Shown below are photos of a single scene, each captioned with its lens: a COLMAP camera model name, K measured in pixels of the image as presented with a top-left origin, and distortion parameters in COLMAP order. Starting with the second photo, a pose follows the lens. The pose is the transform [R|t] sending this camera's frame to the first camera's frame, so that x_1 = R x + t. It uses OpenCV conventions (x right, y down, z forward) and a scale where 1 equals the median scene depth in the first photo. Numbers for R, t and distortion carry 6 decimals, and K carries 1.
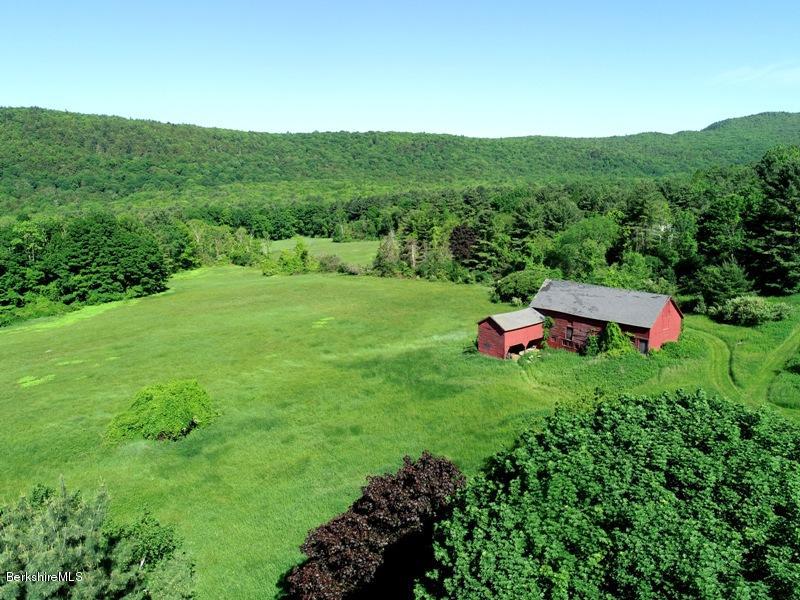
lens RADIAL K [[604.8, 0, 398.9], [0, 604.8, 303.3], [0, 0, 1]] dist [-0.000833, 0.000769]
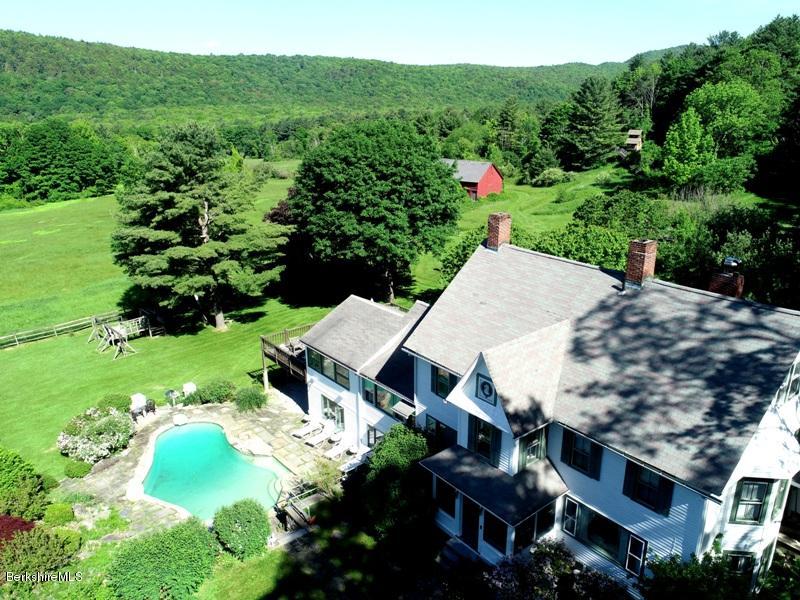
lens RADIAL K [[604.8, 0, 400.5], [0, 604.8, 302.4], [0, 0, 1]] dist [-0.000833, 0.000769]
pose [[0.993731, -0.021941, 0.109625, 0.006696], [0.010016, 0.994082, 0.108167, 0.028312], [-0.111350, -0.106391, 0.988070, -0.086786]]
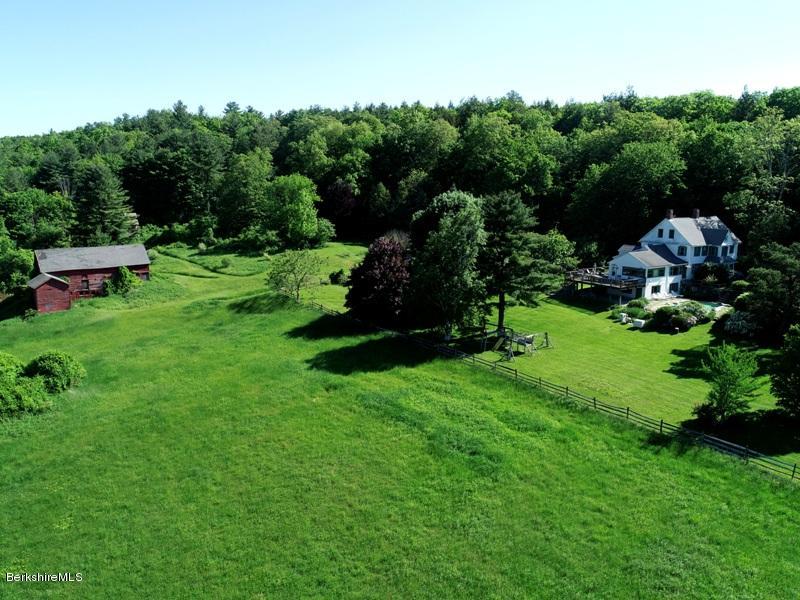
lens RADIAL K [[604.8, 0, 397.2], [0, 604.8, 306.4], [0, 0, 1]] dist [-0.000833, 0.000769]
pose [[0.038461, -0.168804, 0.984899, -0.178364], [0.218181, 0.963266, 0.156576, 0.006775], [-0.975150, 0.208864, 0.073878, 0.045344]]
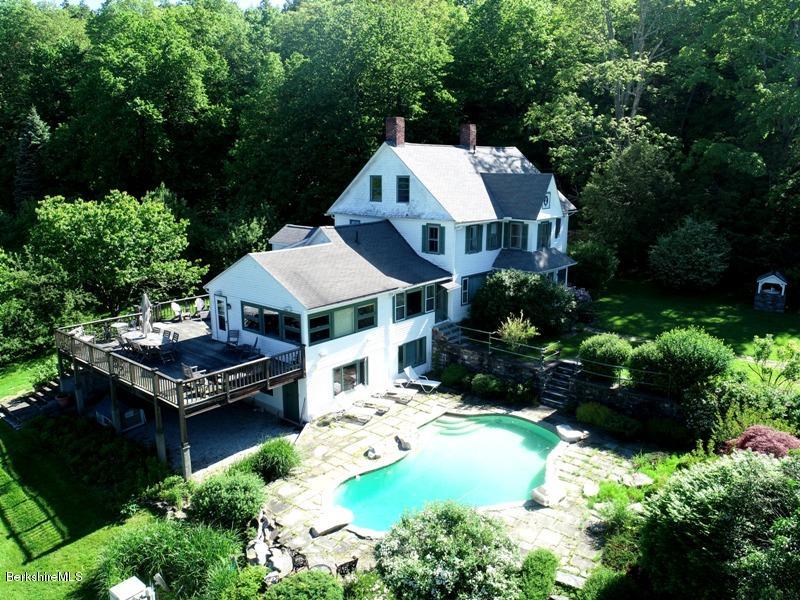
lens RADIAL K [[604.8, 0, 401.0], [0, 604.8, 303.6], [0, 0, 1]] dist [-0.000833, 0.000769]
pose [[-0.272839, -0.190116, 0.943088, -0.043550], [0.217904, 0.942592, 0.253057, 0.029169], [-0.937058, 0.274546, -0.215749, -0.013537]]
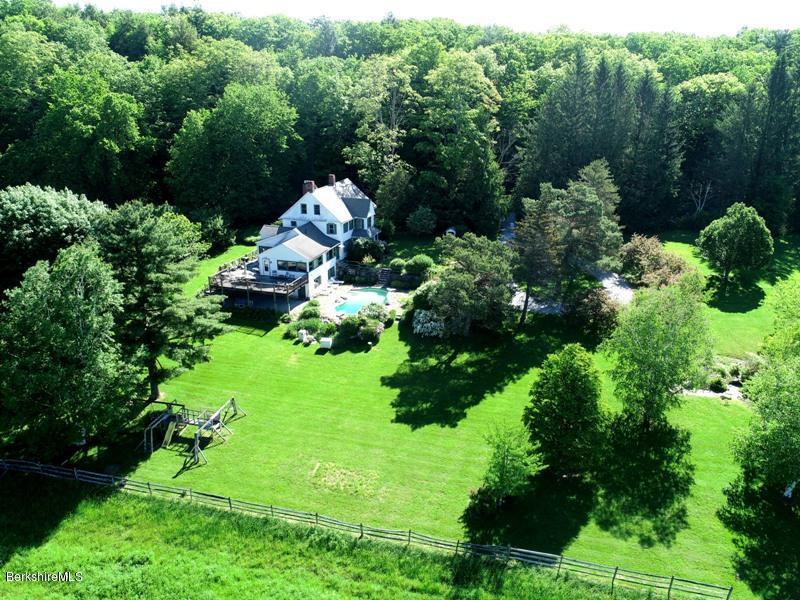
lens RADIAL K [[604.8, 0, 402.6], [0, 604.8, 306.0], [0, 0, 1]] dist [-0.000833, 0.000769]
pose [[-0.622725, -0.246801, 0.742498, -0.126241], [0.184215, 0.876030, 0.445685, -0.013249], [-0.760446, 0.414319, -0.500061, 0.046138]]
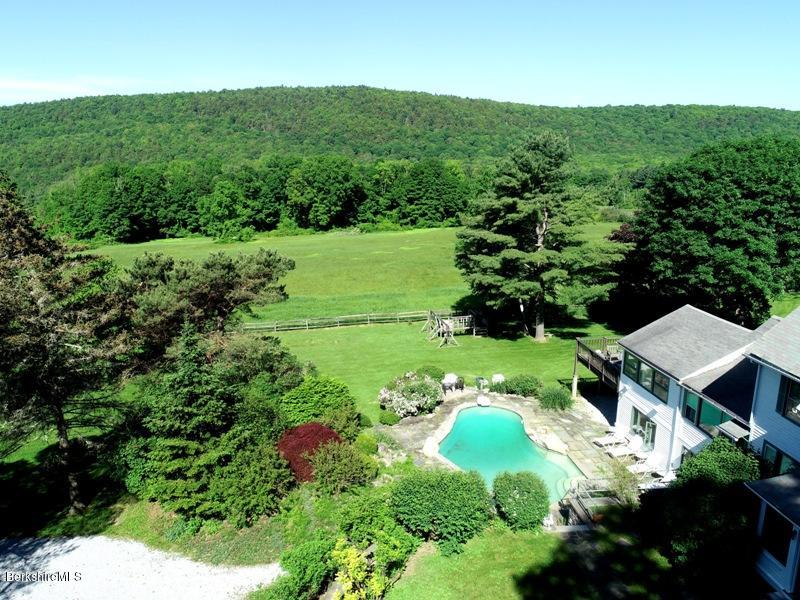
lens RADIAL K [[604.8, 0, 398.8], [0, 604.8, 304.0], [0, 0, 1]] dist [-0.000833, 0.000769]
pose [[0.901412, 0.127227, -0.413847, 0.007760], [-0.112043, 0.991837, 0.060872, 0.034700], [0.418213, -0.008502, 0.908309, -0.084975]]
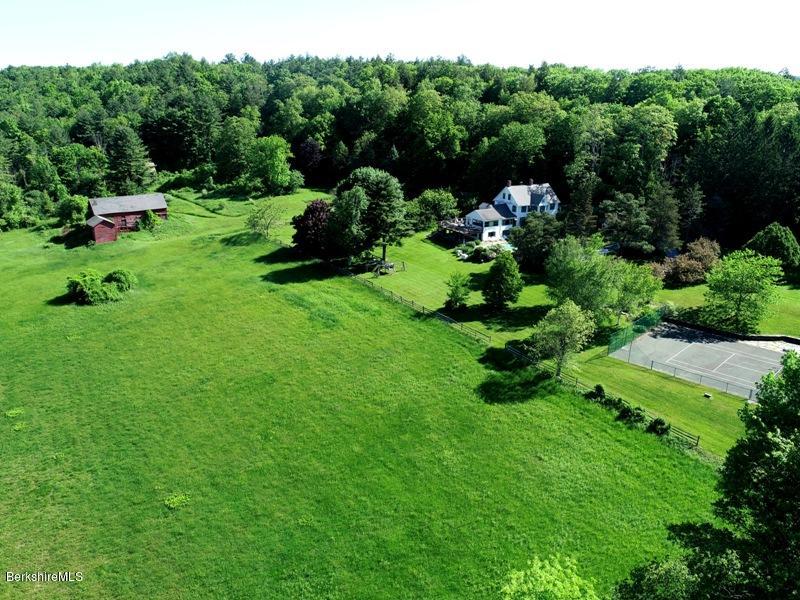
lens RADIAL K [[604.8, 0, 396.1], [0, 604.8, 307.8], [0, 0, 1]] dist [-0.000833, 0.000769]
pose [[0.060587, -0.296128, 0.953225, -0.280443], [0.209216, 0.937534, 0.277955, -0.008876], [-0.975991, 0.182589, 0.118757, -0.002590]]
